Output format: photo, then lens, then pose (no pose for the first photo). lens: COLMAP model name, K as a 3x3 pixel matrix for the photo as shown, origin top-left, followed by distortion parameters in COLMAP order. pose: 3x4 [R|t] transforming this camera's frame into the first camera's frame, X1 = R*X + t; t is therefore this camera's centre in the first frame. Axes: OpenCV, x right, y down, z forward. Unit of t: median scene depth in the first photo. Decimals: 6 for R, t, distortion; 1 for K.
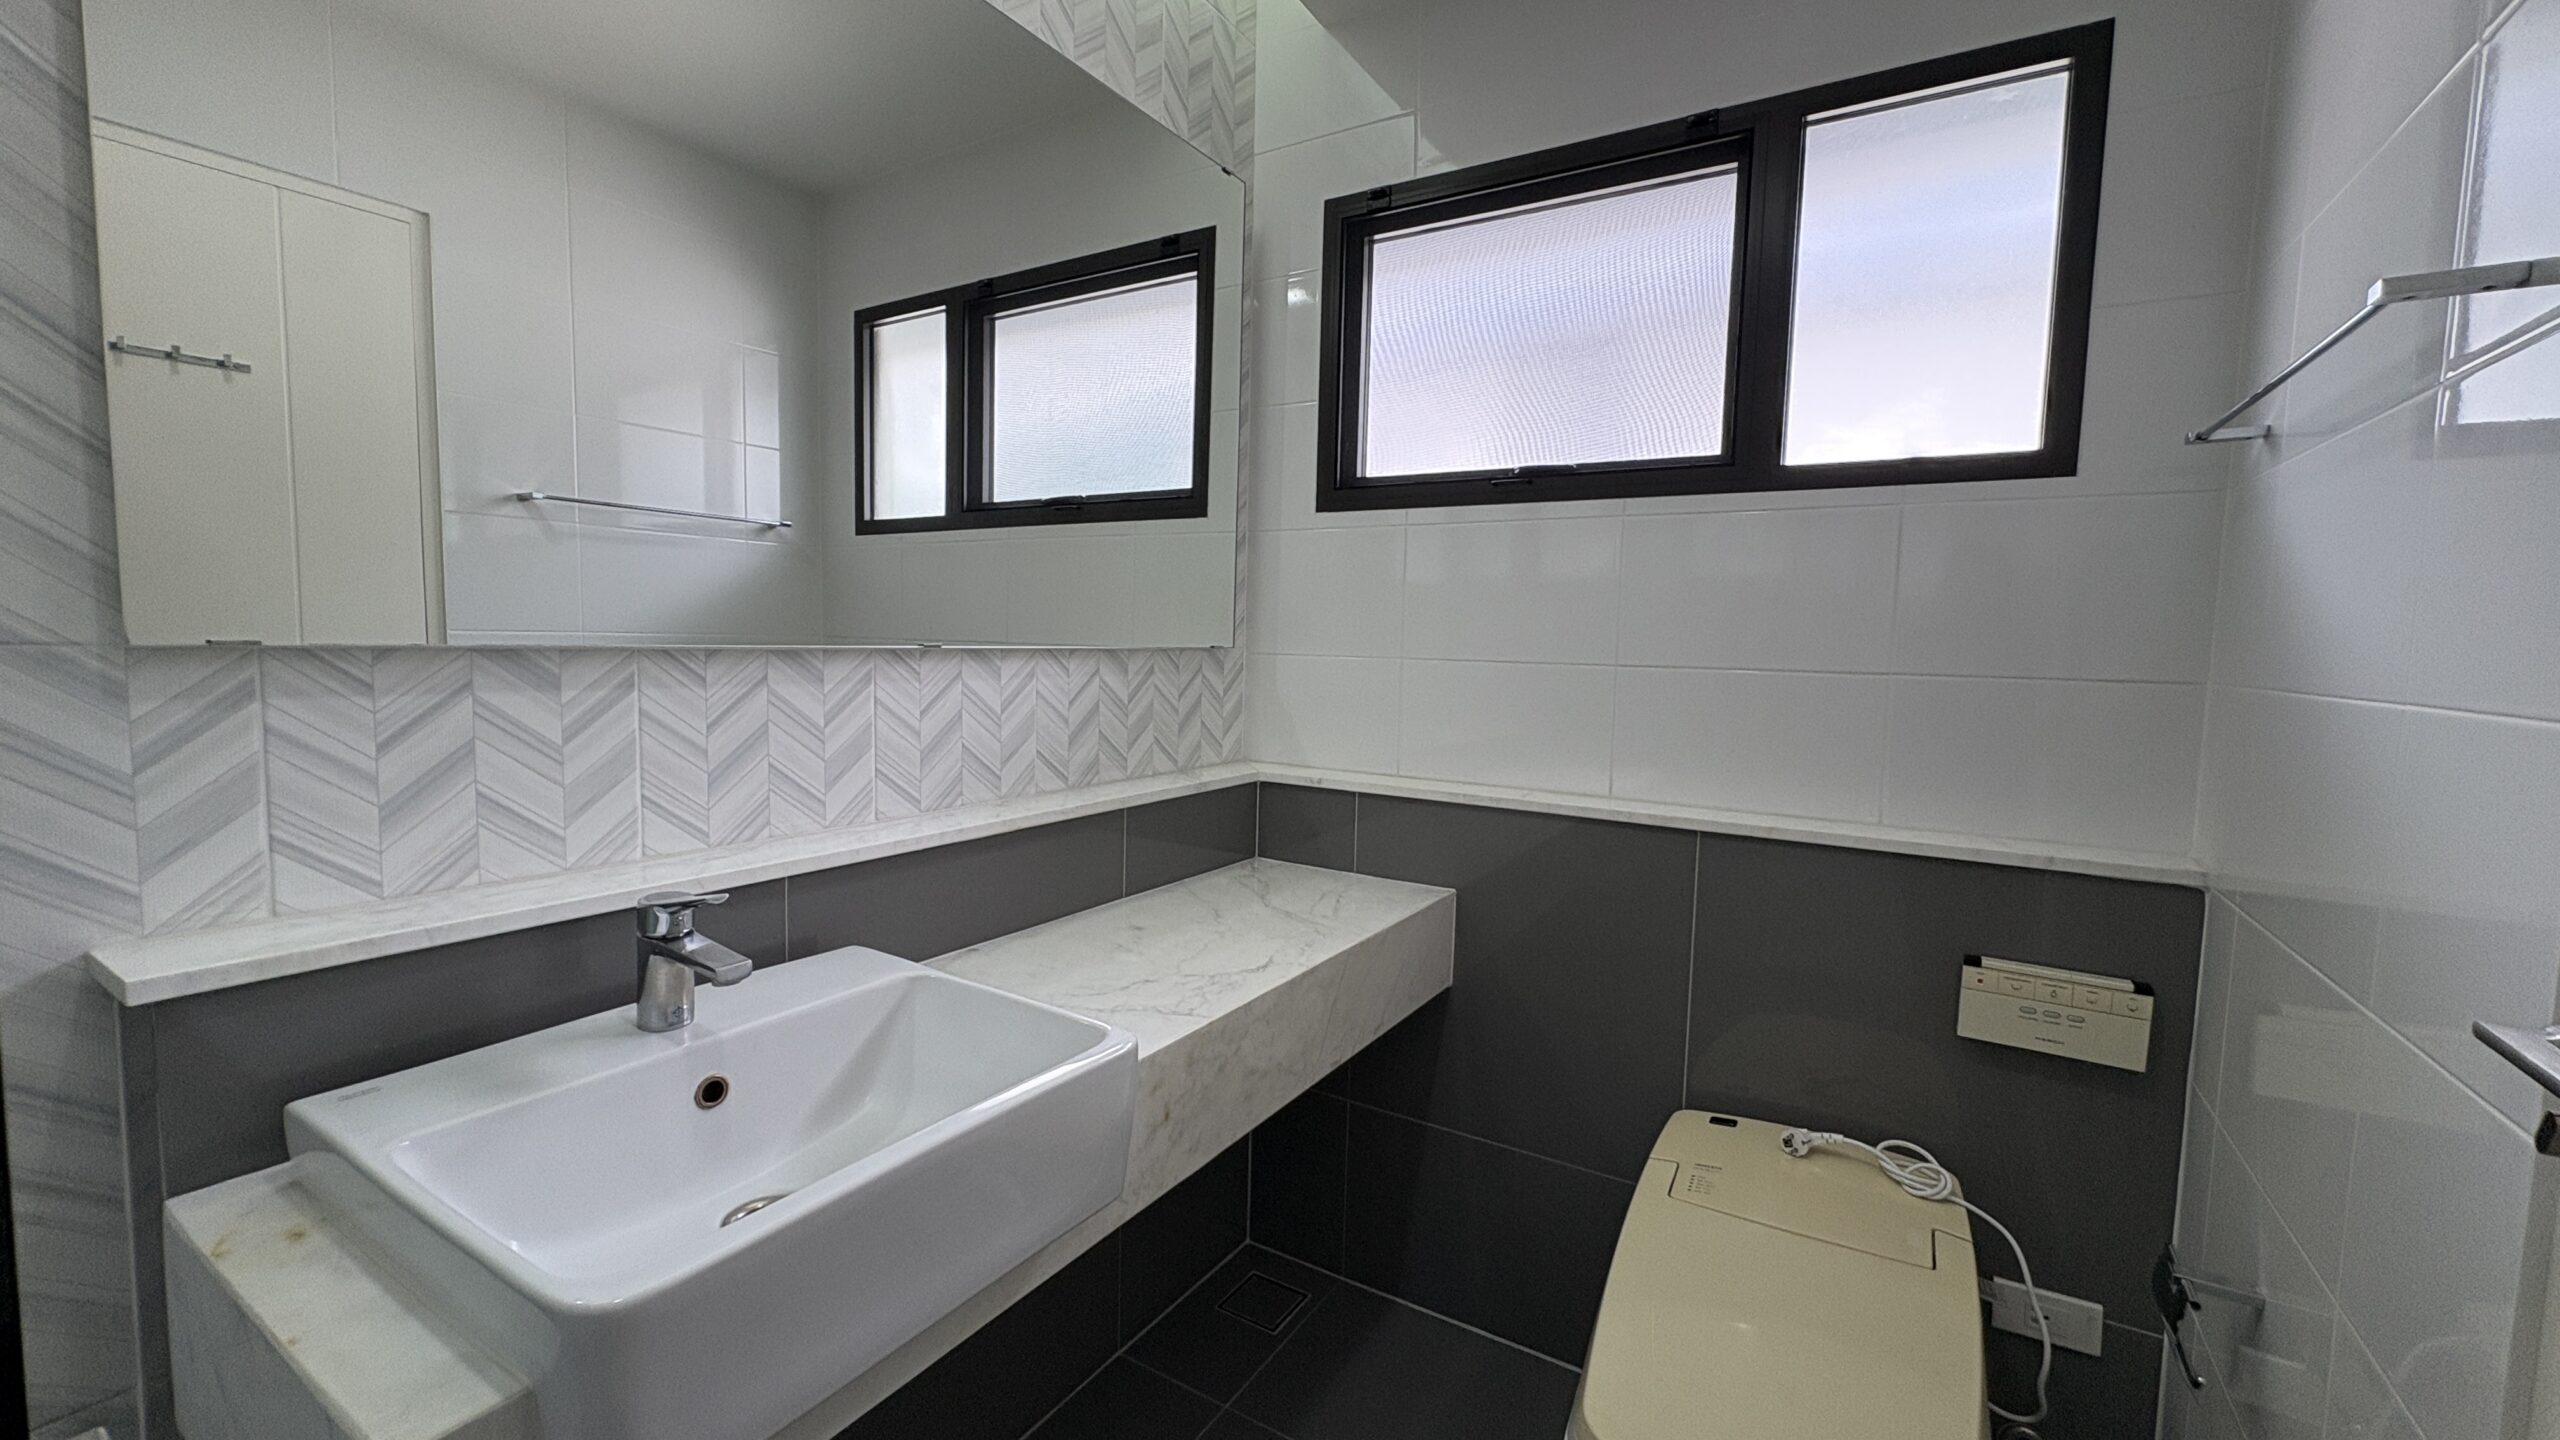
lens RADIAL K [[1016.8, 0, 1272.0], [0, 1016.8, 718.5], [0, 0, 1]] dist [-0.002842, 0.001256]
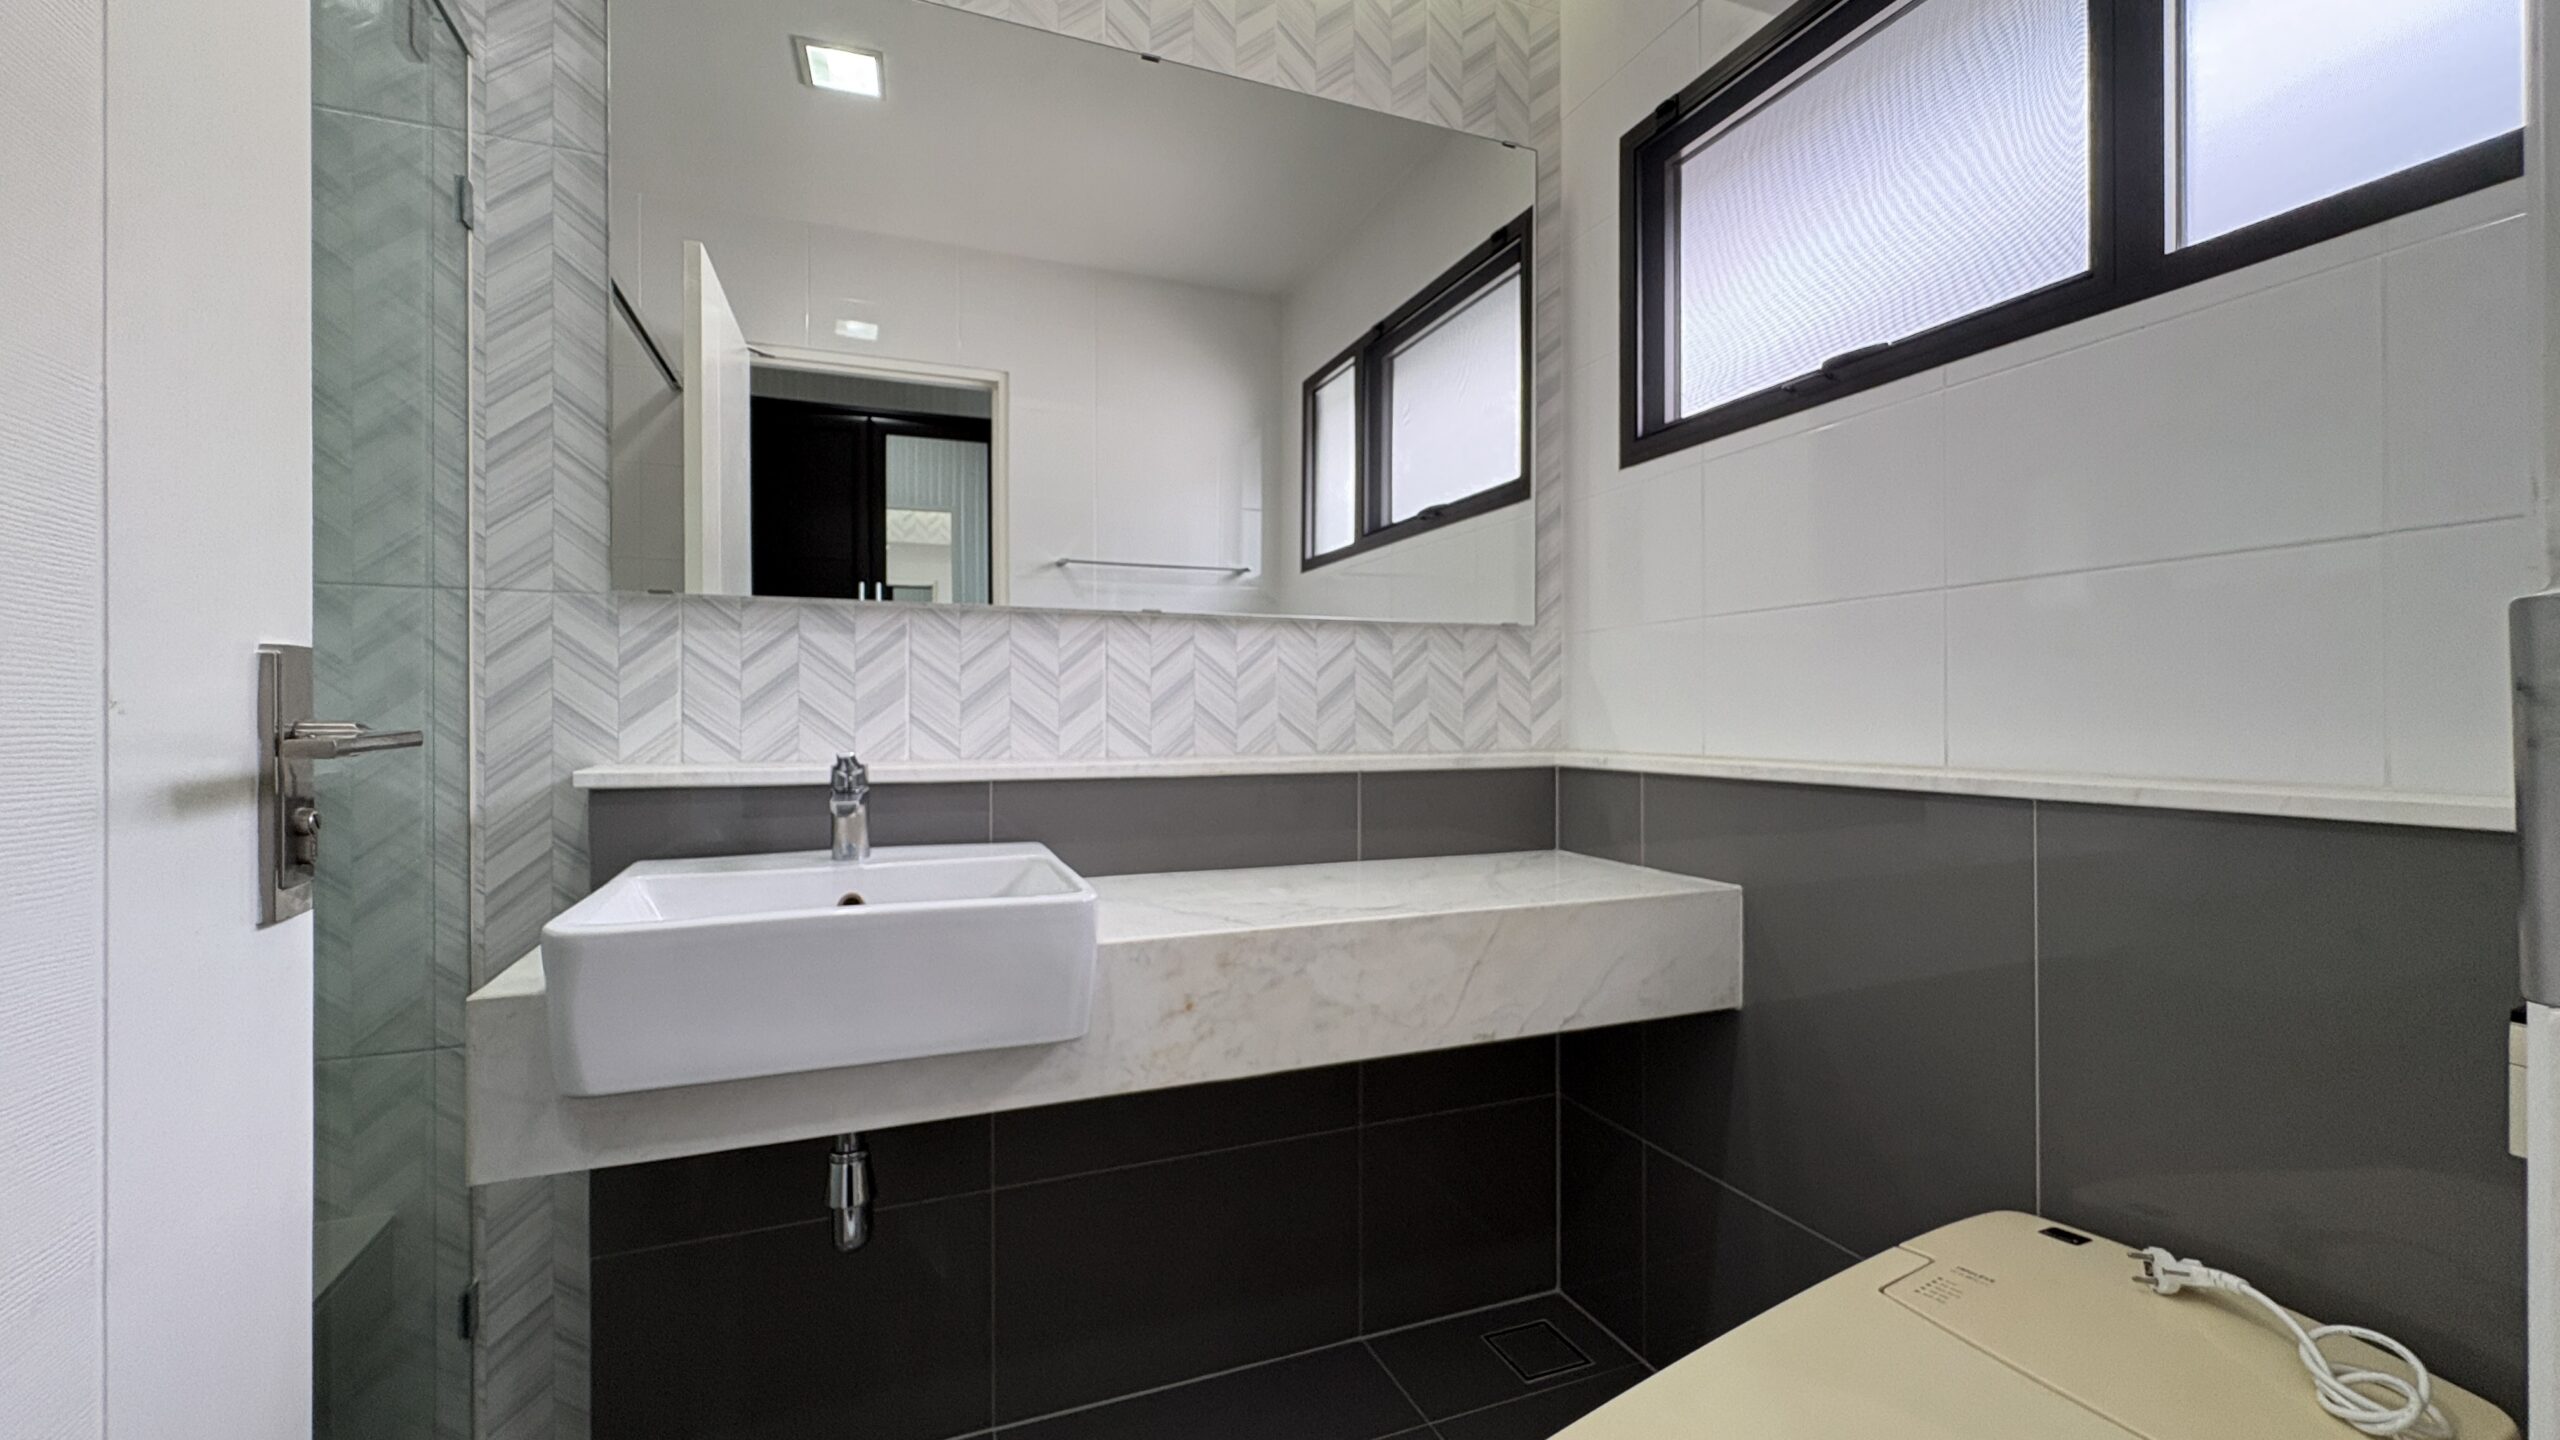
lens RADIAL K [[1016.8, 0, 1273.2], [0, 1016.8, 719.1], [0, 0, 1]] dist [-0.002842, 0.001256]
pose [[0.804246, -0.023173, -0.593845, 0.433432], [-0.028473, 0.996590, -0.077449, 0.129434], [0.593614, 0.079197, 0.800843, 0.143543]]
